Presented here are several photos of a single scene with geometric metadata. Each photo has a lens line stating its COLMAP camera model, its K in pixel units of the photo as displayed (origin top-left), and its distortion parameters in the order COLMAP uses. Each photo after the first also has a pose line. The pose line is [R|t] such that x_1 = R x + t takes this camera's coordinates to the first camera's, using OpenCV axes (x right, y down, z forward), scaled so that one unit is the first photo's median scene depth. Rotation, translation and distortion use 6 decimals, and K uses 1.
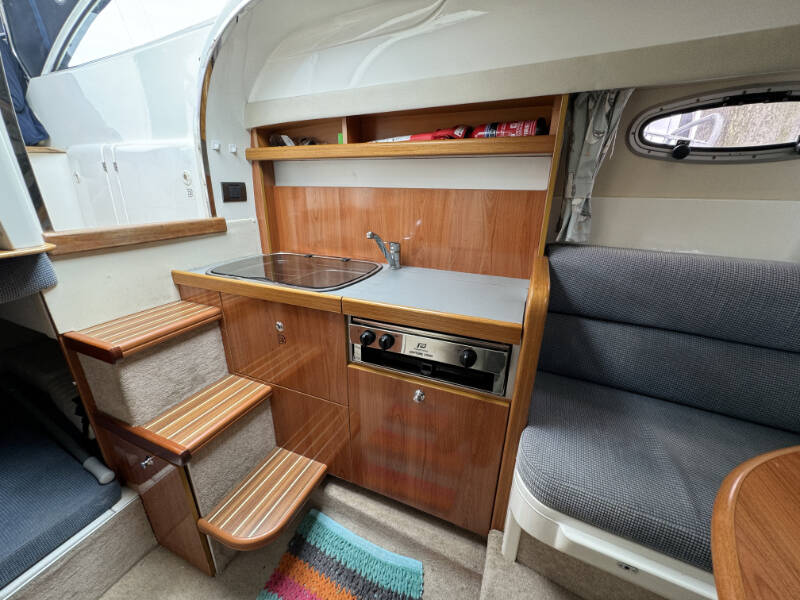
lens RADIAL K [[321.6, 0, 399.2], [0, 321.6, 301.8], [0, 0, 1]] dist [-0.003375, 0.001197]
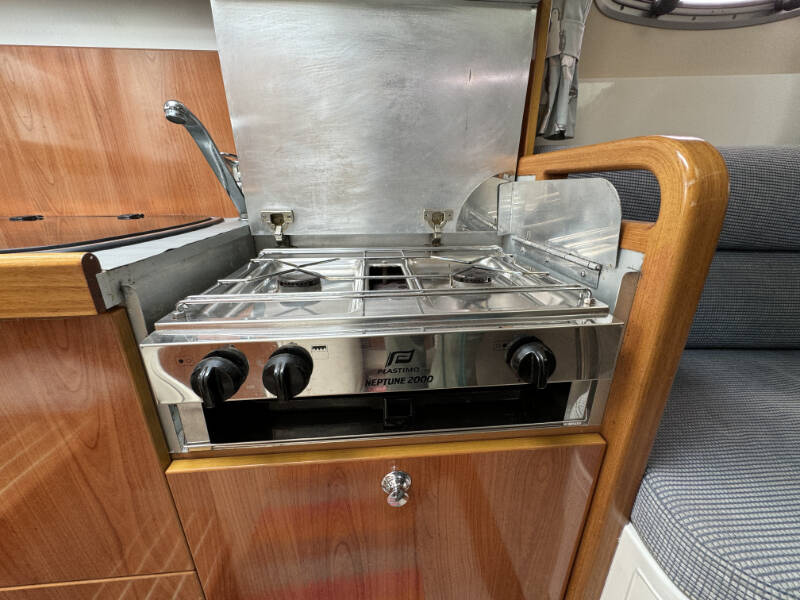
lens RADIAL K [[321.6, 0, 397.8], [0, 321.6, 303.2], [0, 0, 1]] dist [-0.003375, 0.001197]
pose [[0.877119, -0.167538, 0.450104, -0.073508], [0.169886, 0.984824, 0.035516, 0.059239], [-0.449223, 0.045315, 0.892270, 0.620724]]
